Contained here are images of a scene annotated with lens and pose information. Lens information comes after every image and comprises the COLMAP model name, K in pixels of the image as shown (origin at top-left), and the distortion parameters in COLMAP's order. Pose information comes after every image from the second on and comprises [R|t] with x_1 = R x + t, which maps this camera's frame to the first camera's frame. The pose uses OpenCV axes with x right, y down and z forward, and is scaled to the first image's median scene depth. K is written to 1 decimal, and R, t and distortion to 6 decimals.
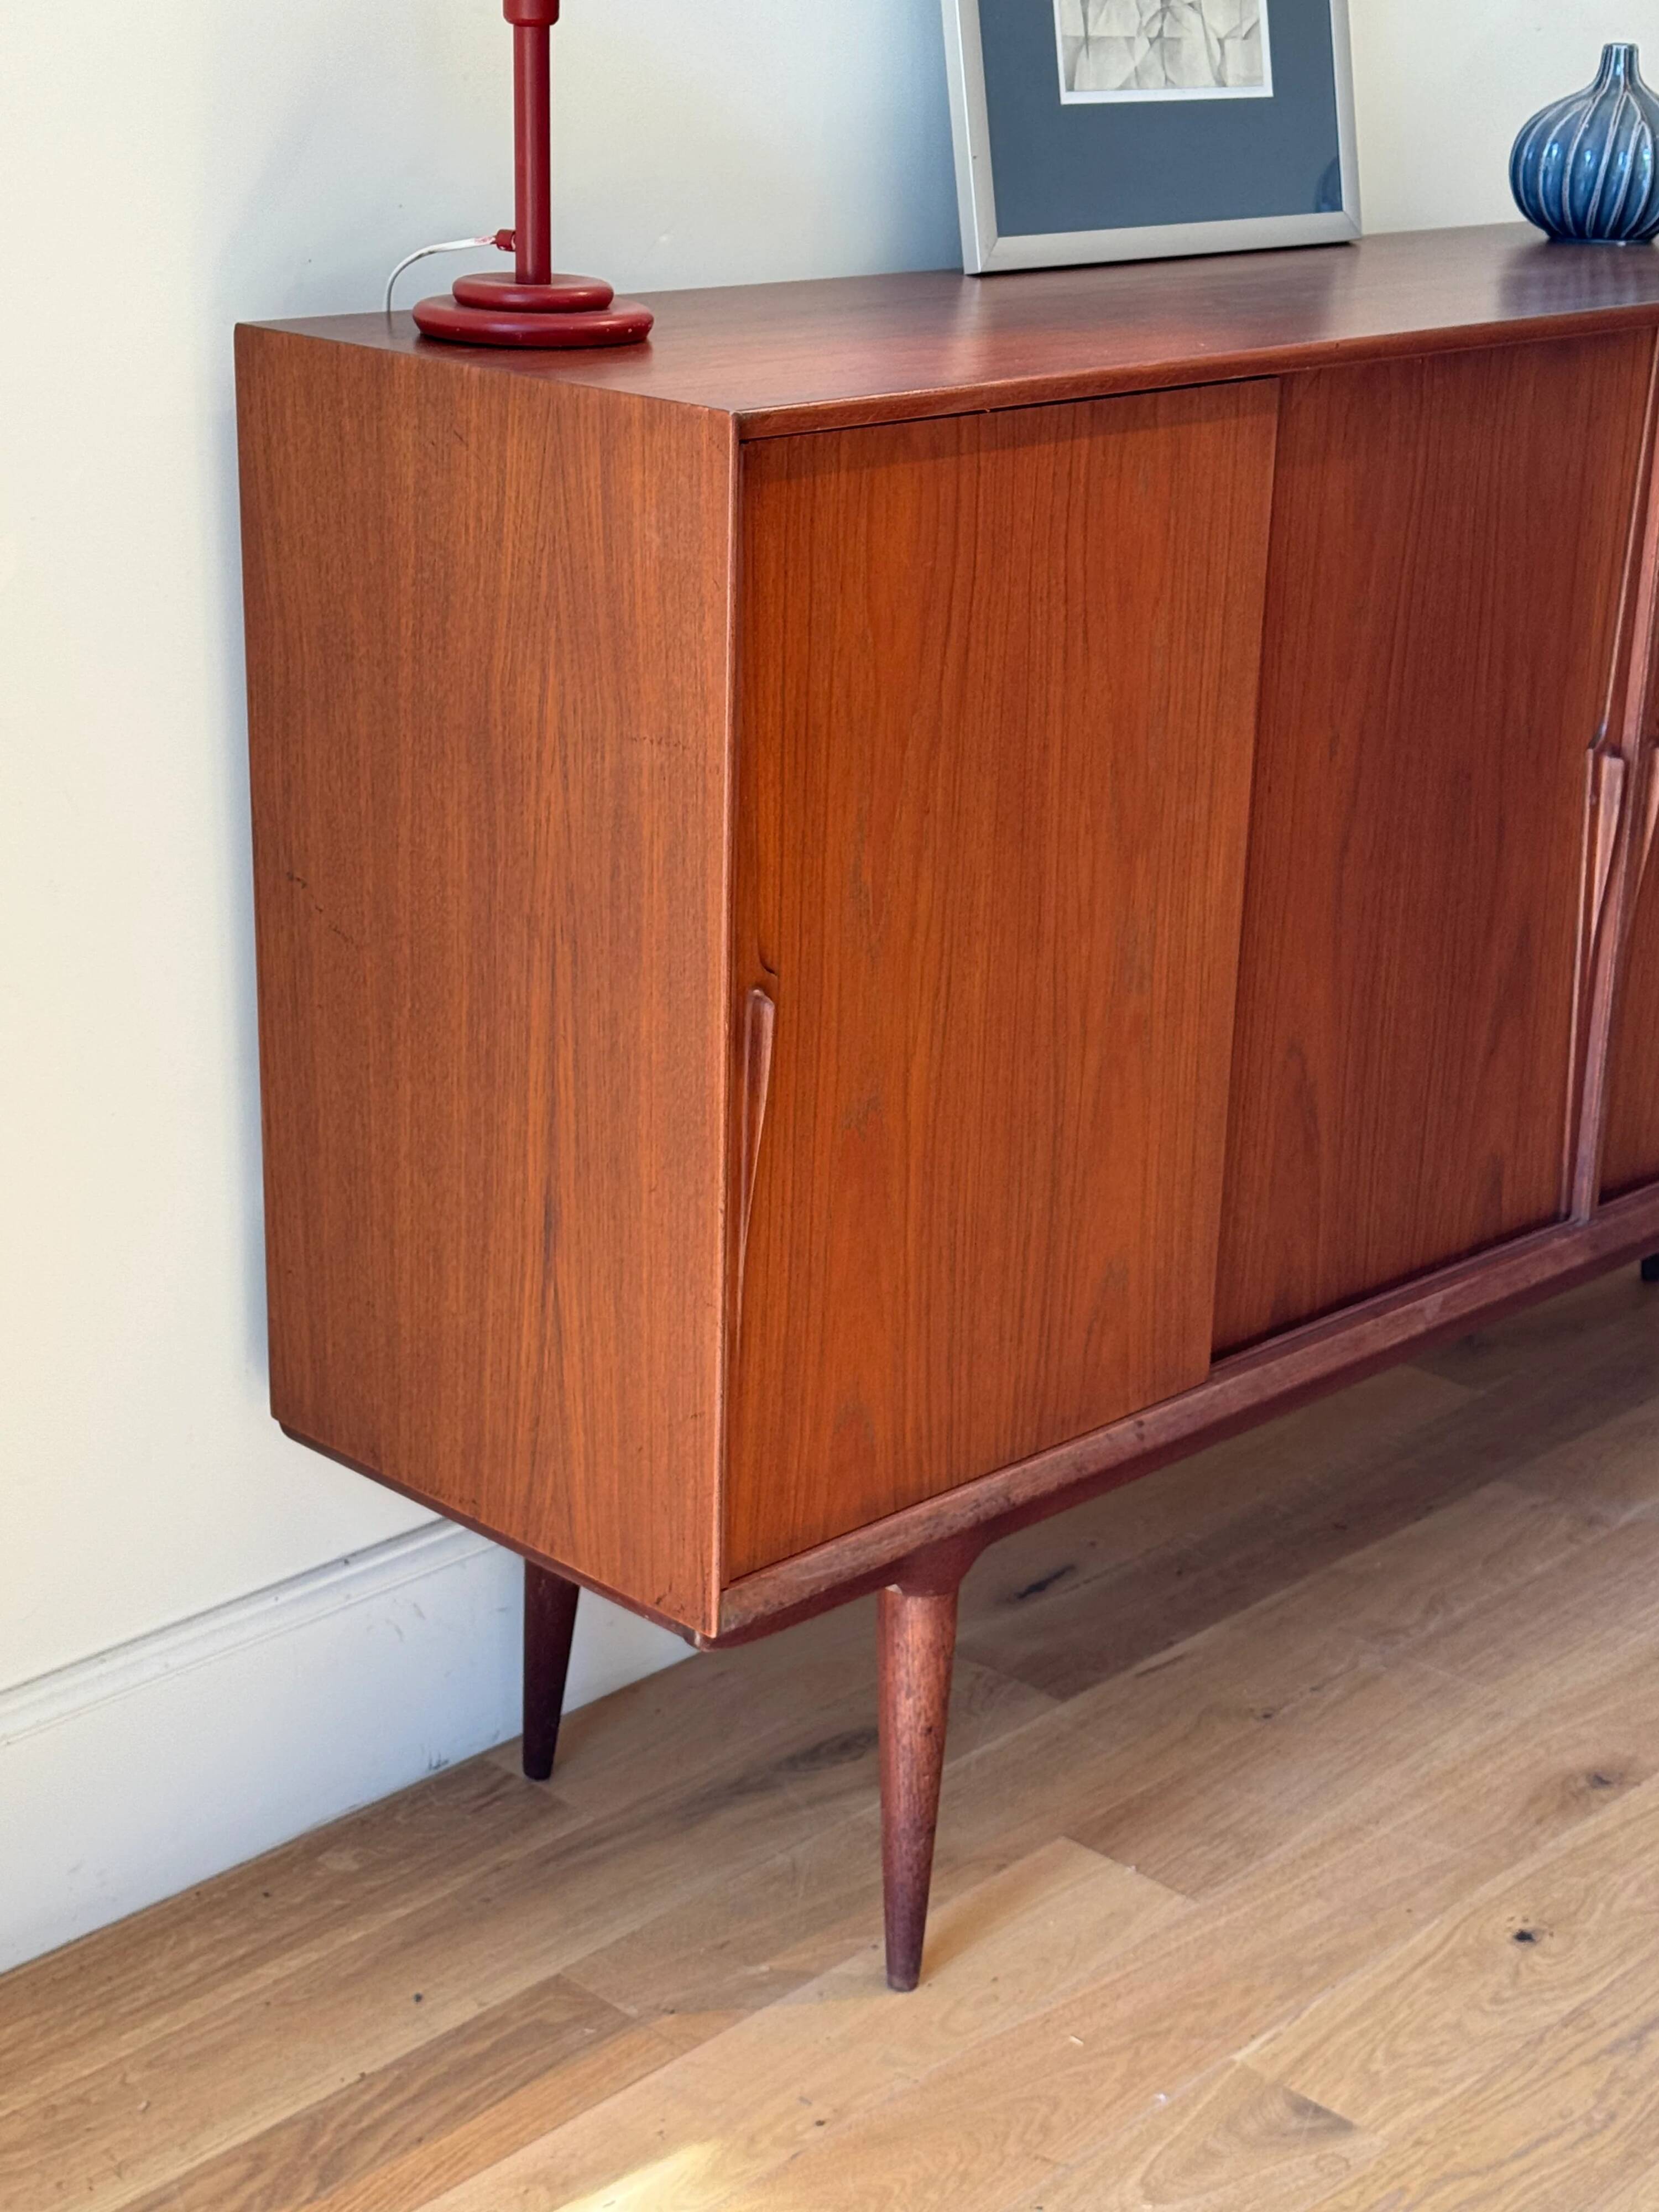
lens RADIAL K [[3516.9, 0, 841.6], [0, 3516.9, 1130.1], [0, 0, 1]] dist [0.123242, 0.000000]
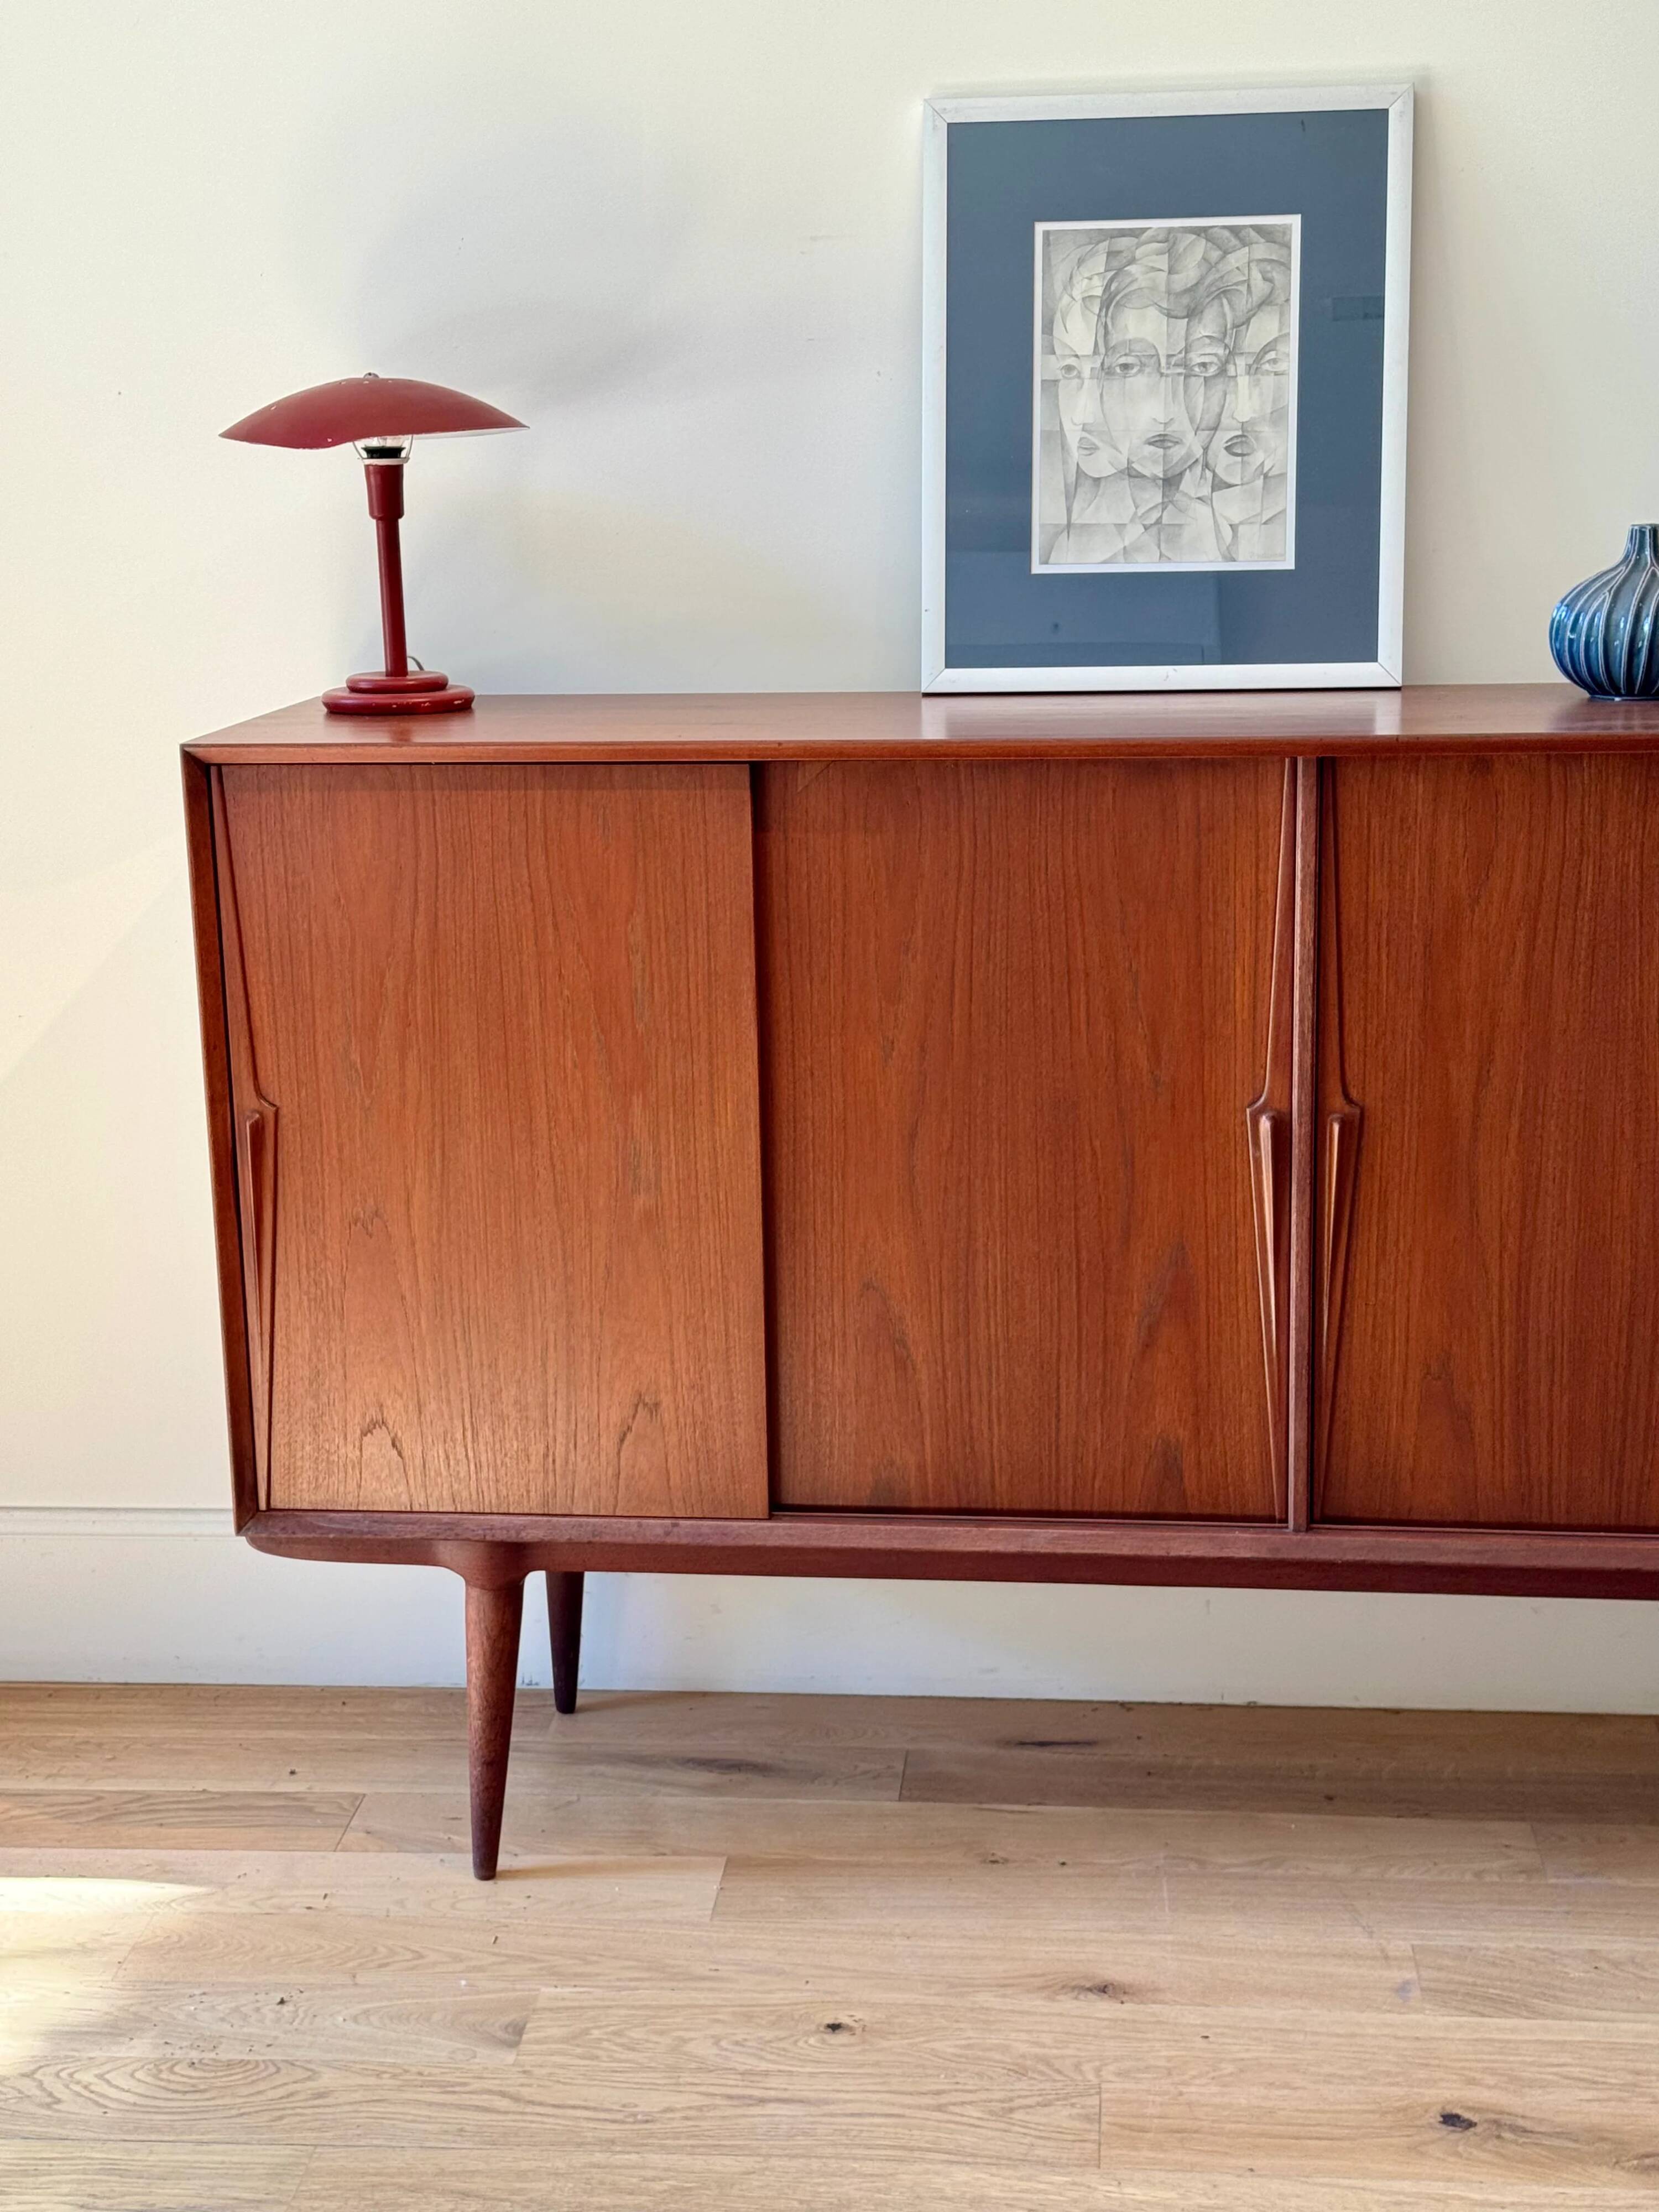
lens RADIAL K [[3106.3, 0, 834.4], [0, 3106.3, 1127.0], [0, 0, 1]] dist [0.124536, 0.000000]
pose [[0.615207, 0.140823, -0.775686, 1.000279], [-0.226149, 0.974089, -0.002519, -0.073392], [0.755233, 0.176970, 0.631113, 0.266140]]
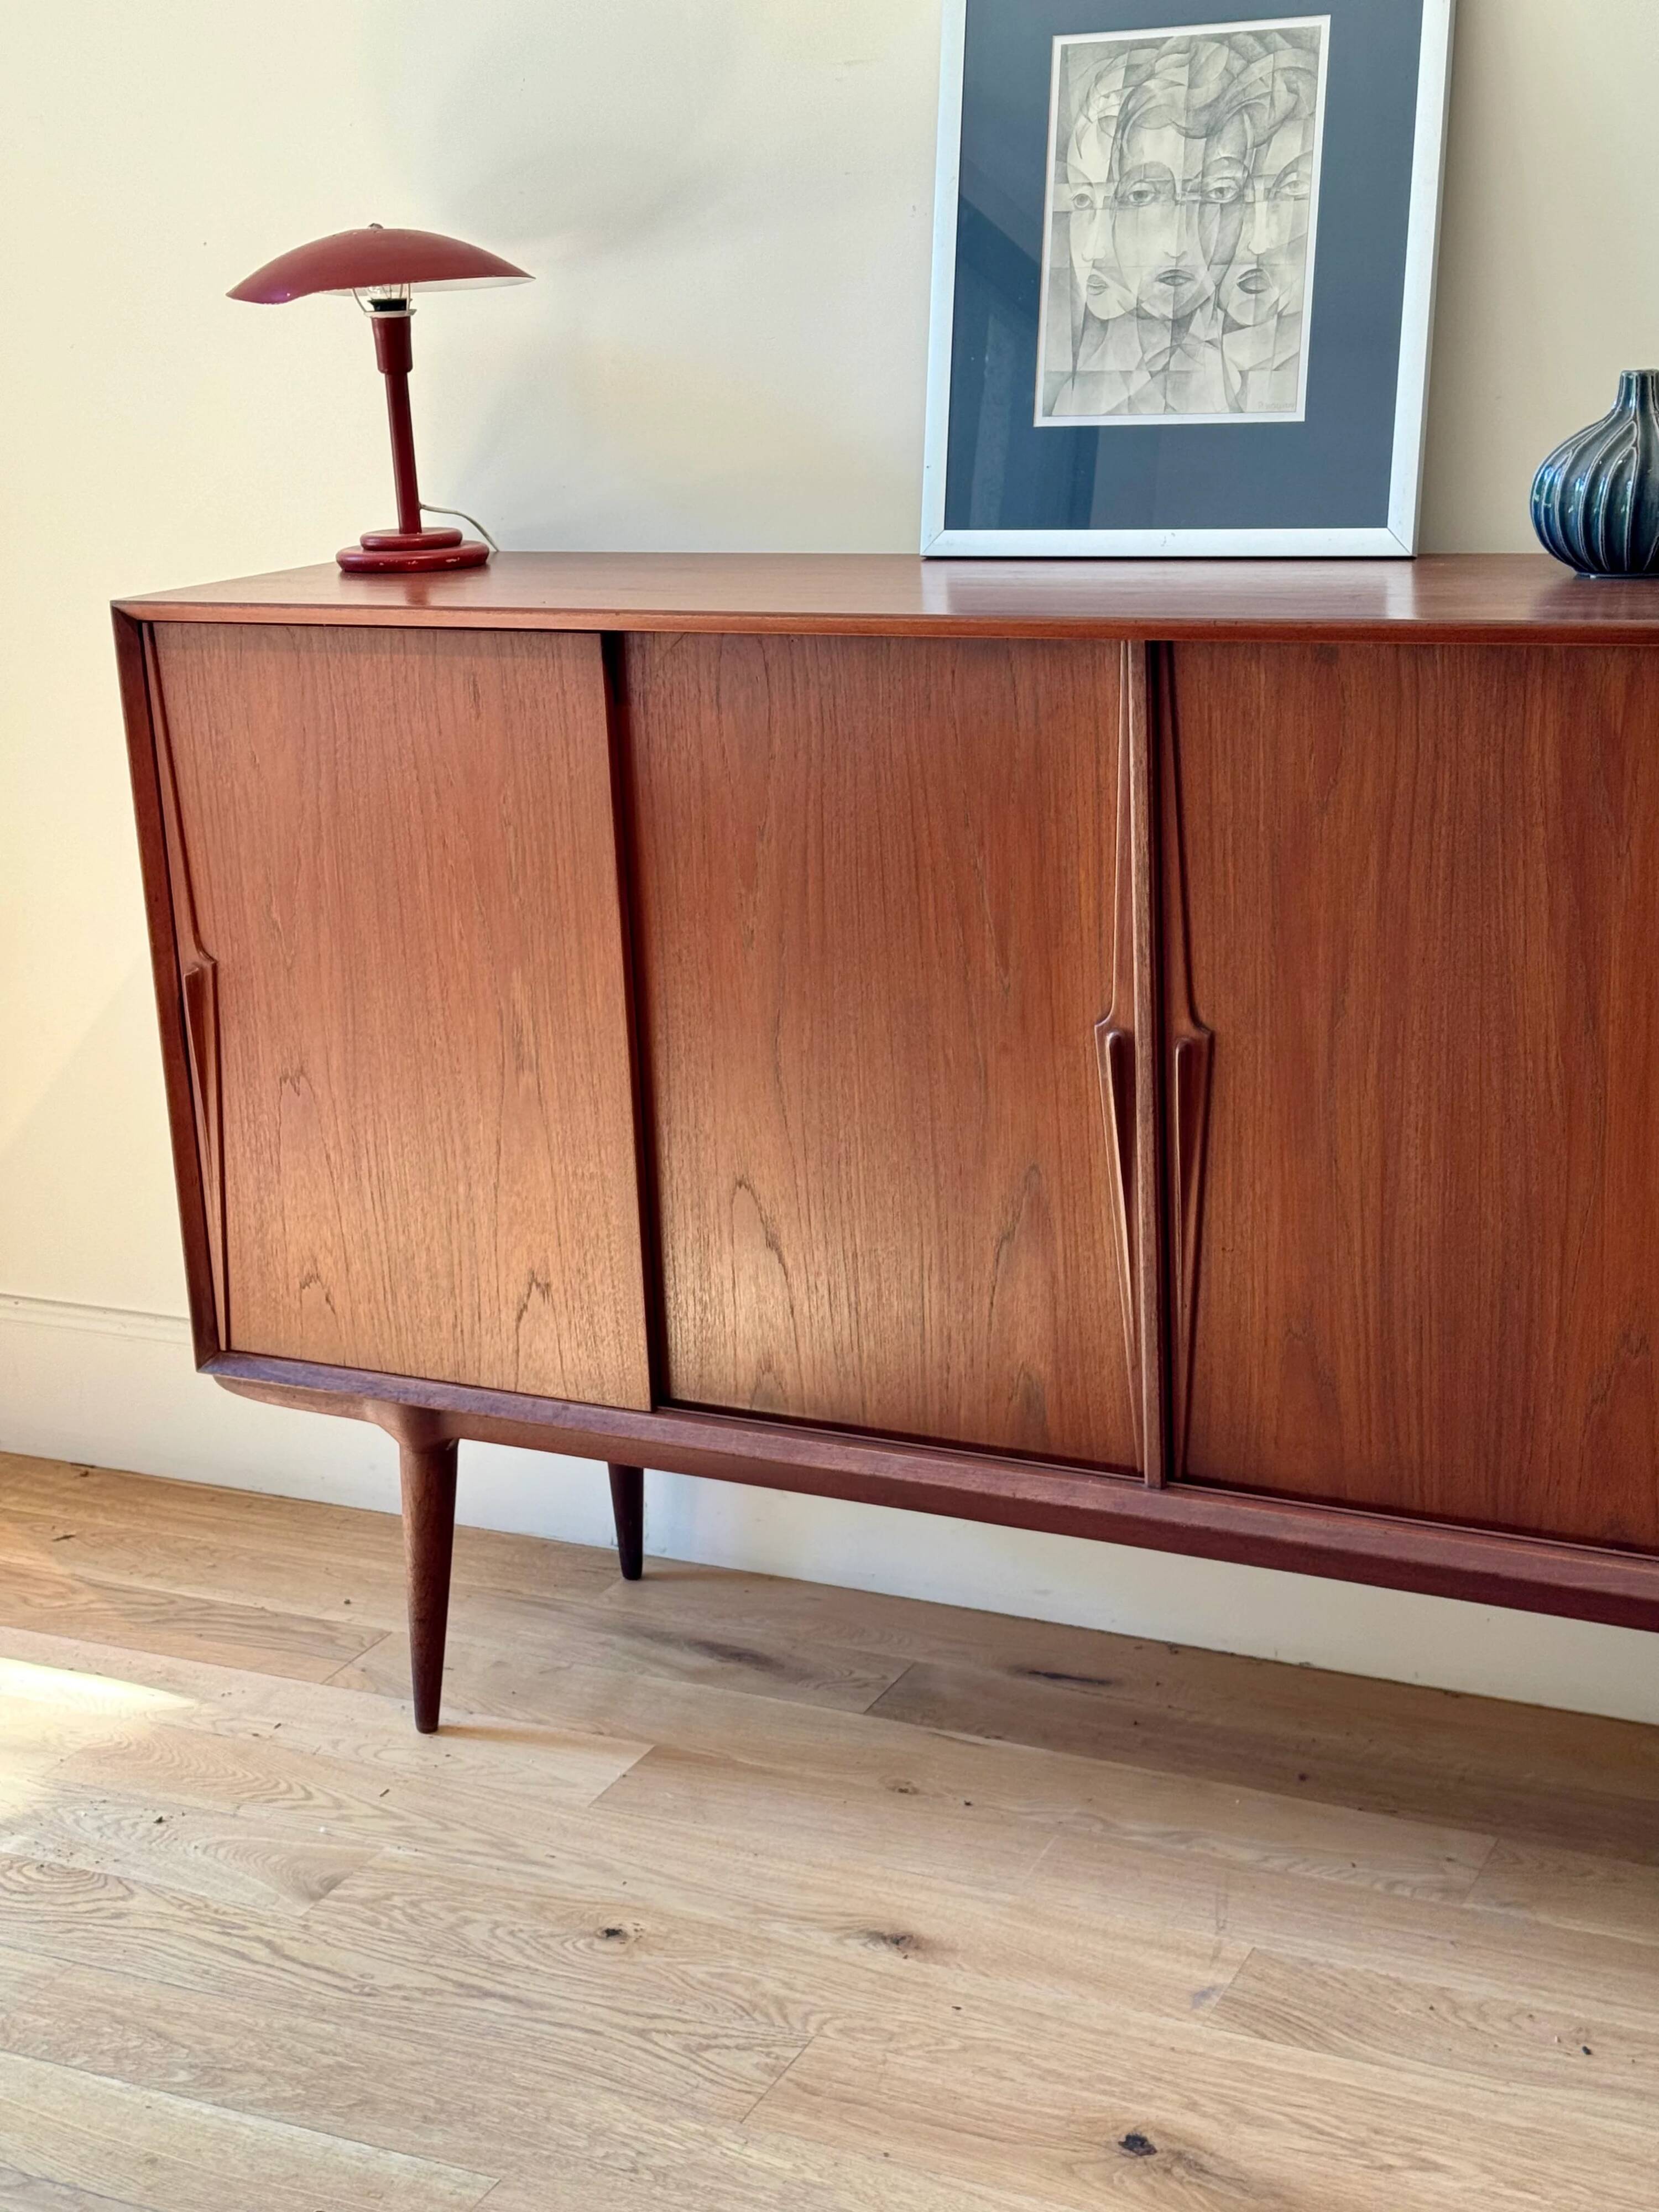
lens RADIAL K [[3106.3, 0, 834.9], [0, 3106.3, 1123.4], [0, 0, 1]] dist [0.124536, 0.000000]
pose [[0.293847, 0.219409, -0.930330, 1.154088], [-0.267020, 0.953393, 0.140509, -0.205276], [0.917799, 0.207128, 0.338738, 0.662762]]
